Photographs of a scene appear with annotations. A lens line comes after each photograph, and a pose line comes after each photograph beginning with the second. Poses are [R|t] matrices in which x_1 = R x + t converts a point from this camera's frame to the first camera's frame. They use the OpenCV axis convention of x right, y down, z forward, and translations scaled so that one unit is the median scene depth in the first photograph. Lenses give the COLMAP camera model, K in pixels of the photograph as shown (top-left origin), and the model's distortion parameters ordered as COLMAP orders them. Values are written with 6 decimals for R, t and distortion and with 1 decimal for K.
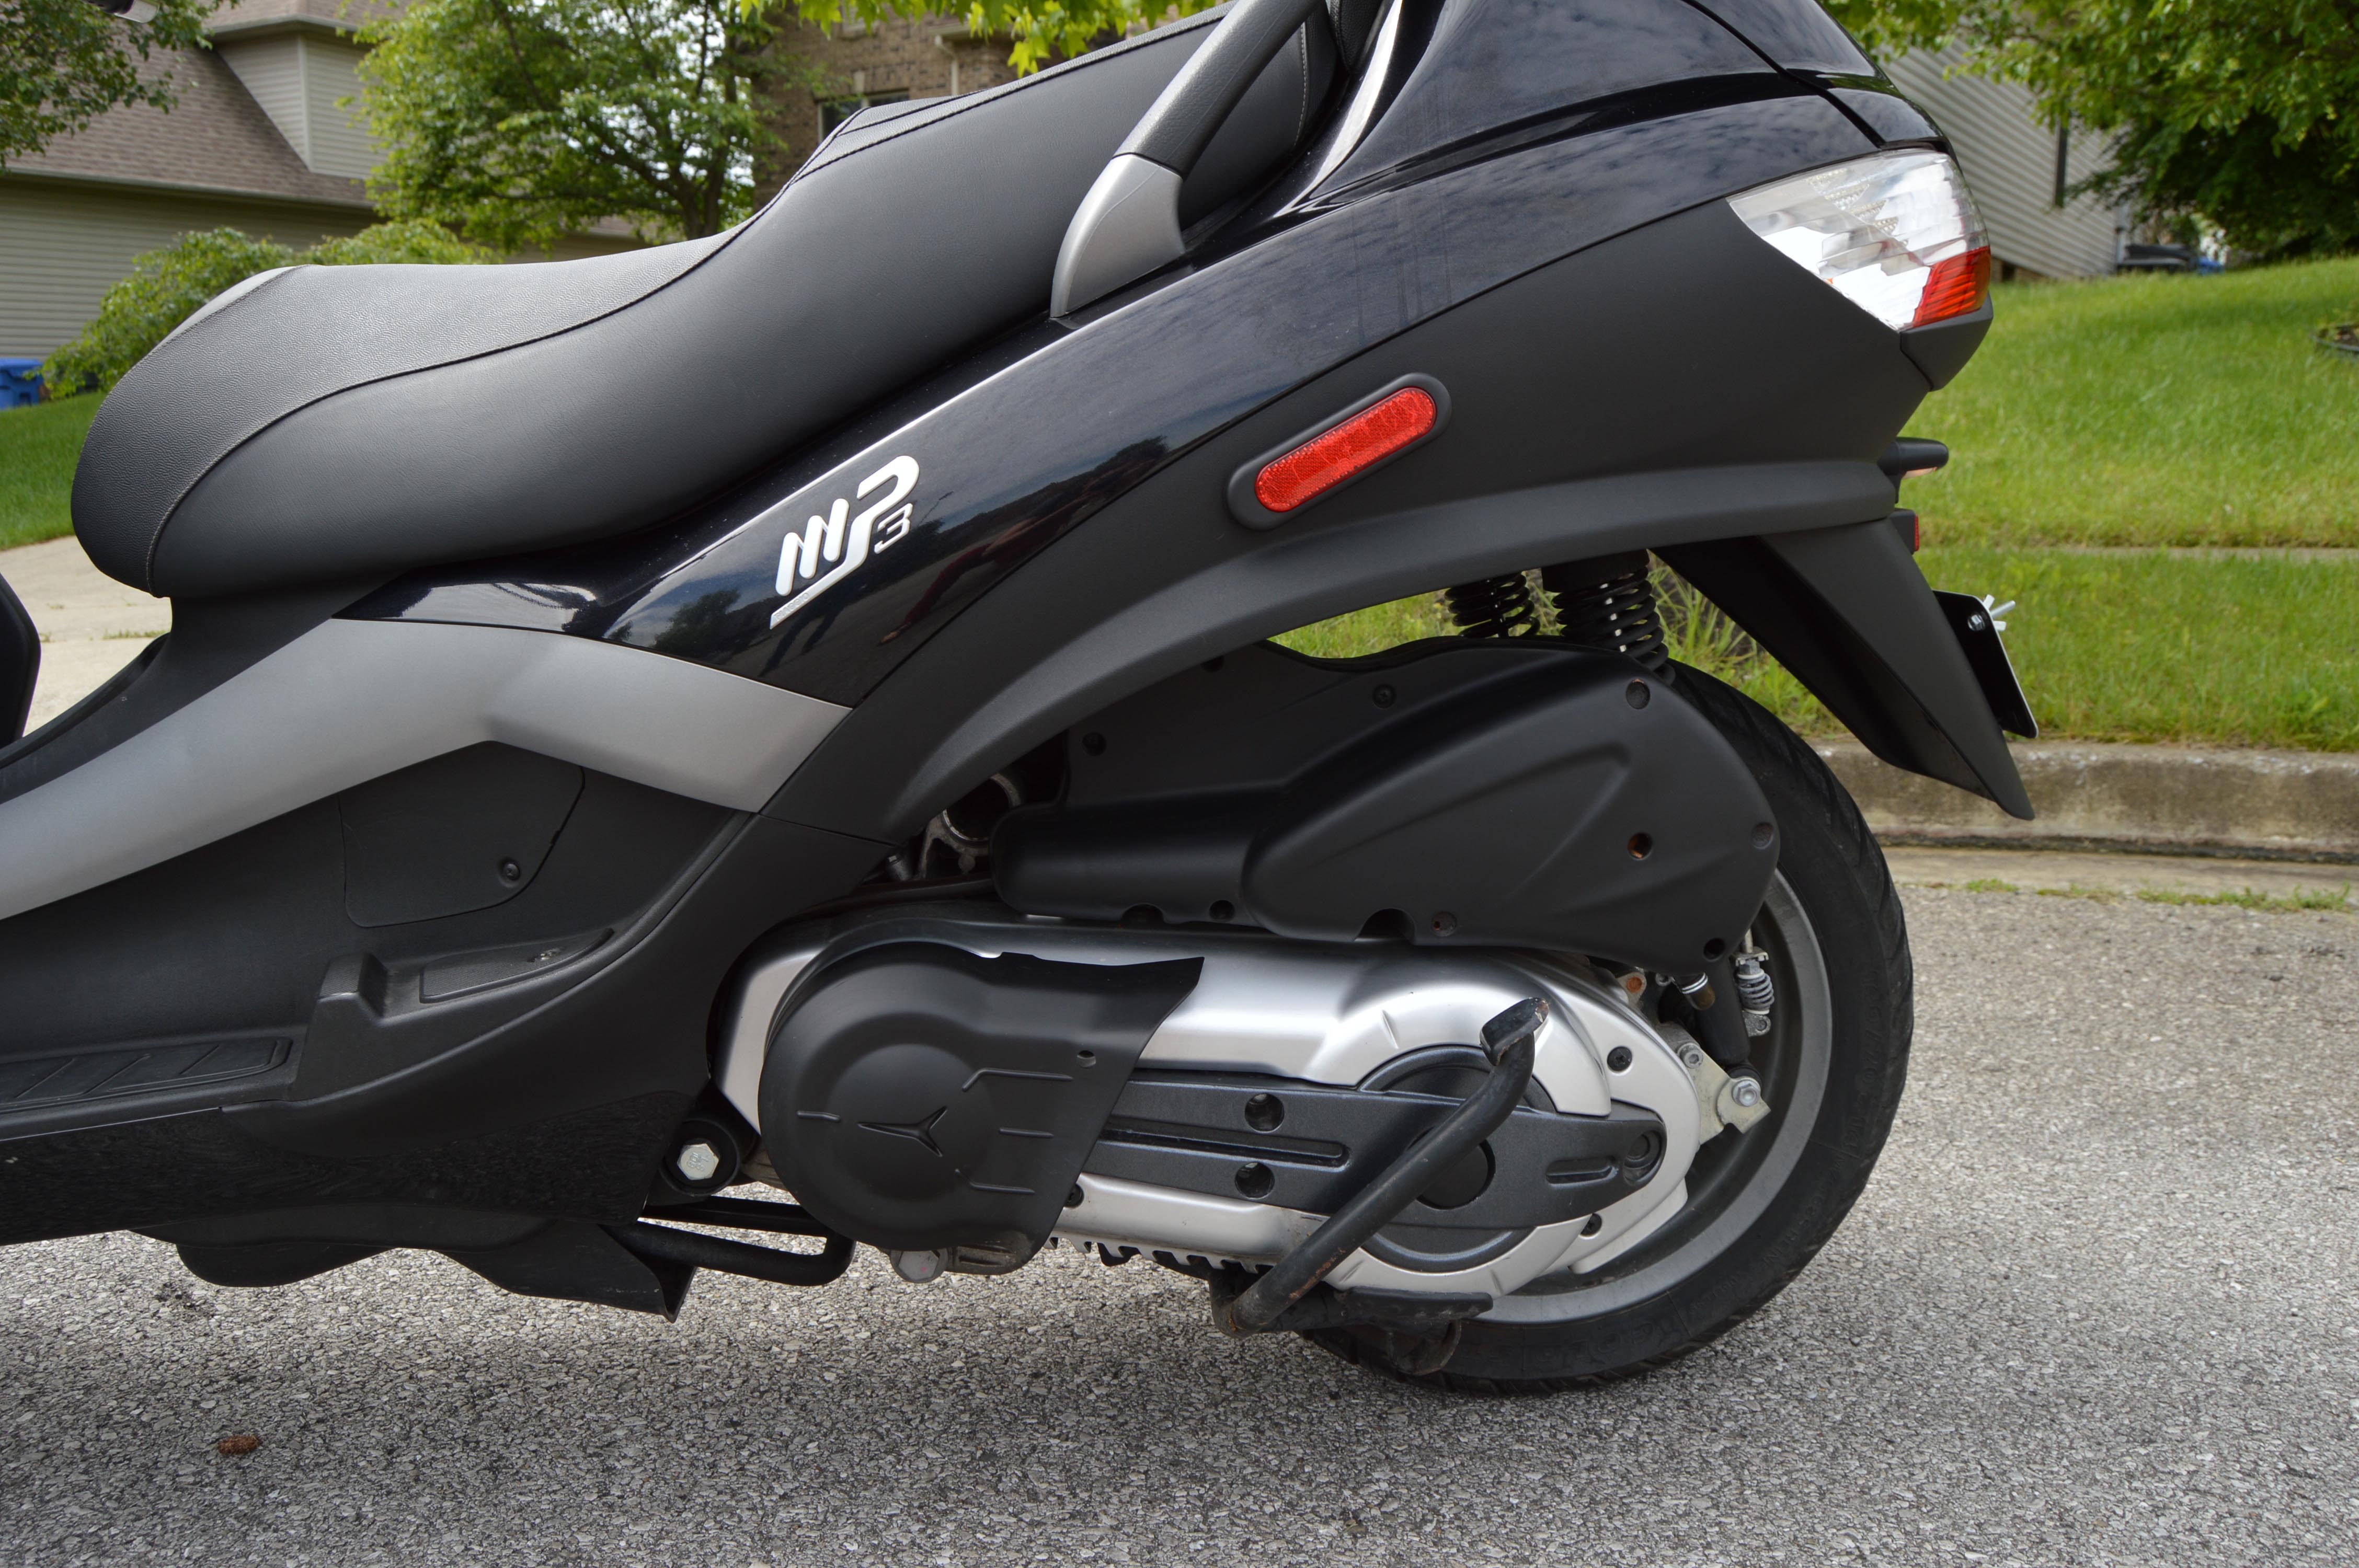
lens RADIAL K [[1917.0, 0, 1179.5], [0, 1917.0, 784.0], [0, 0, 1]] dist [-0.087726, 0.010413]
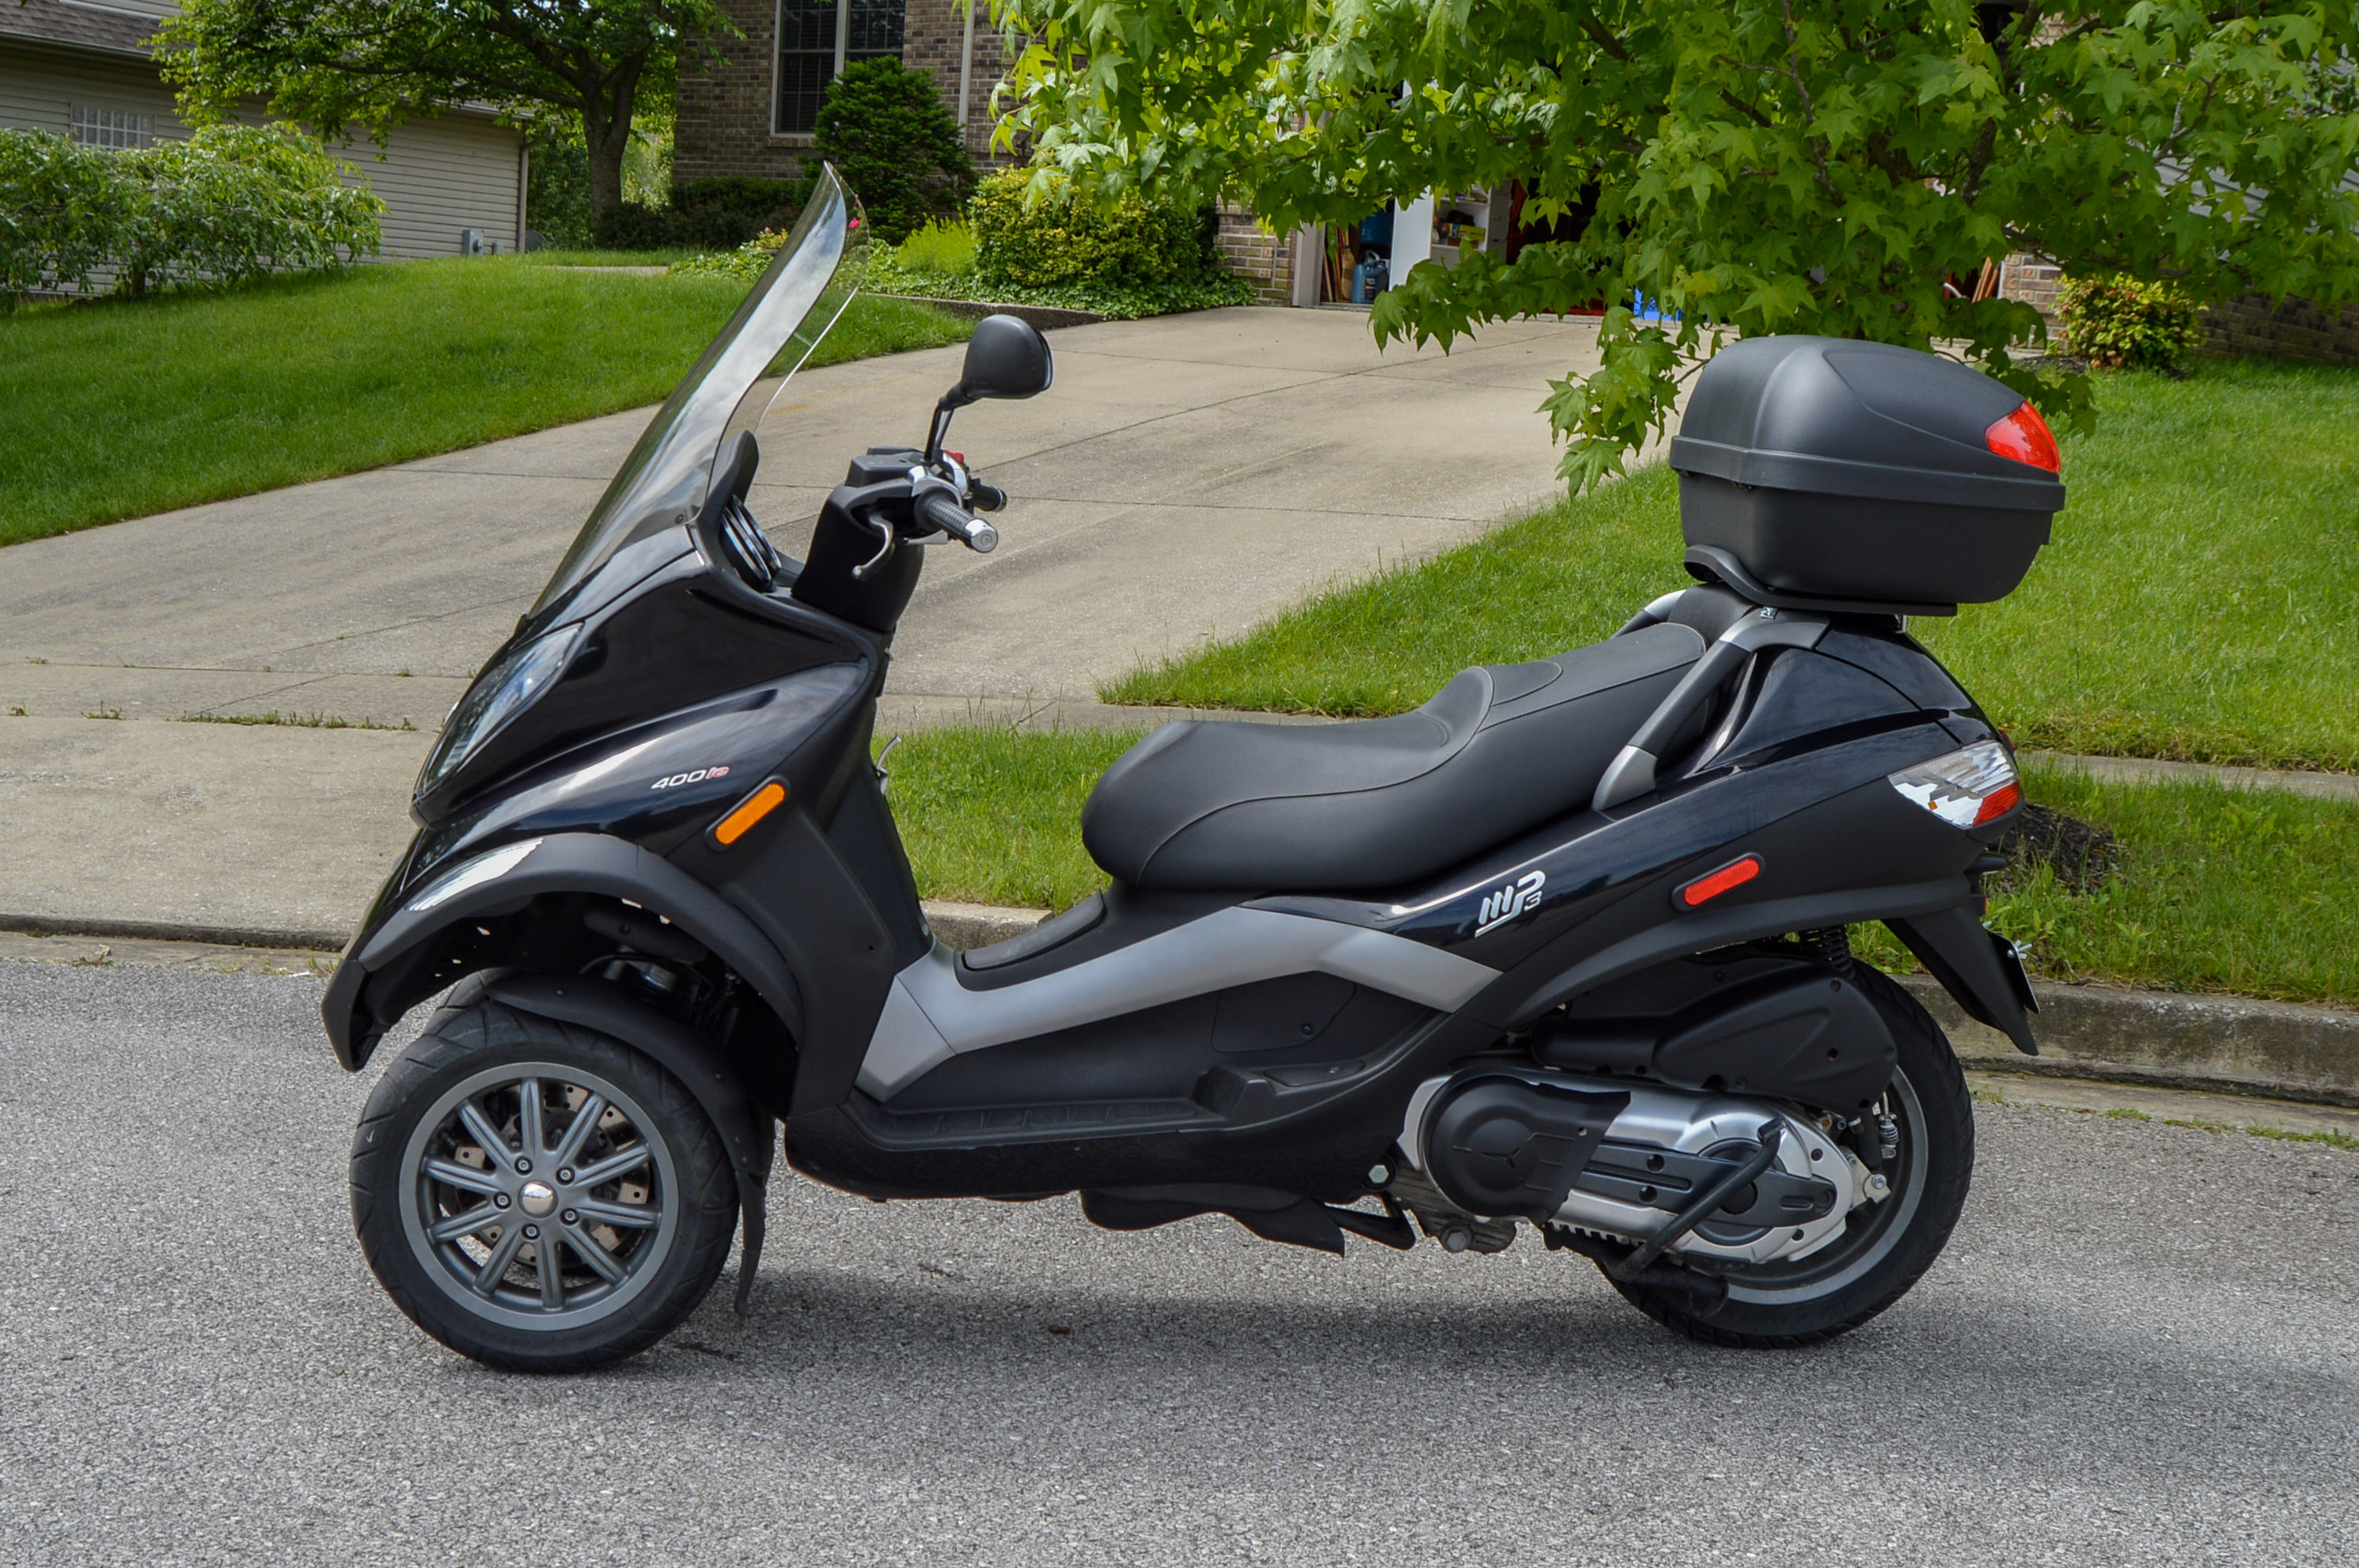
lens RADIAL K [[2718.6, 0, 1179.5], [0, 2718.6, 784.0], [0, 0, 1]] dist [-0.102417, 0.041601]
pose [[0.997416, 0.070722, -0.012642, -0.450510], [-0.071324, 0.995872, -0.056142, -0.045022], [0.008619, 0.056899, 0.998343, -1.954178]]
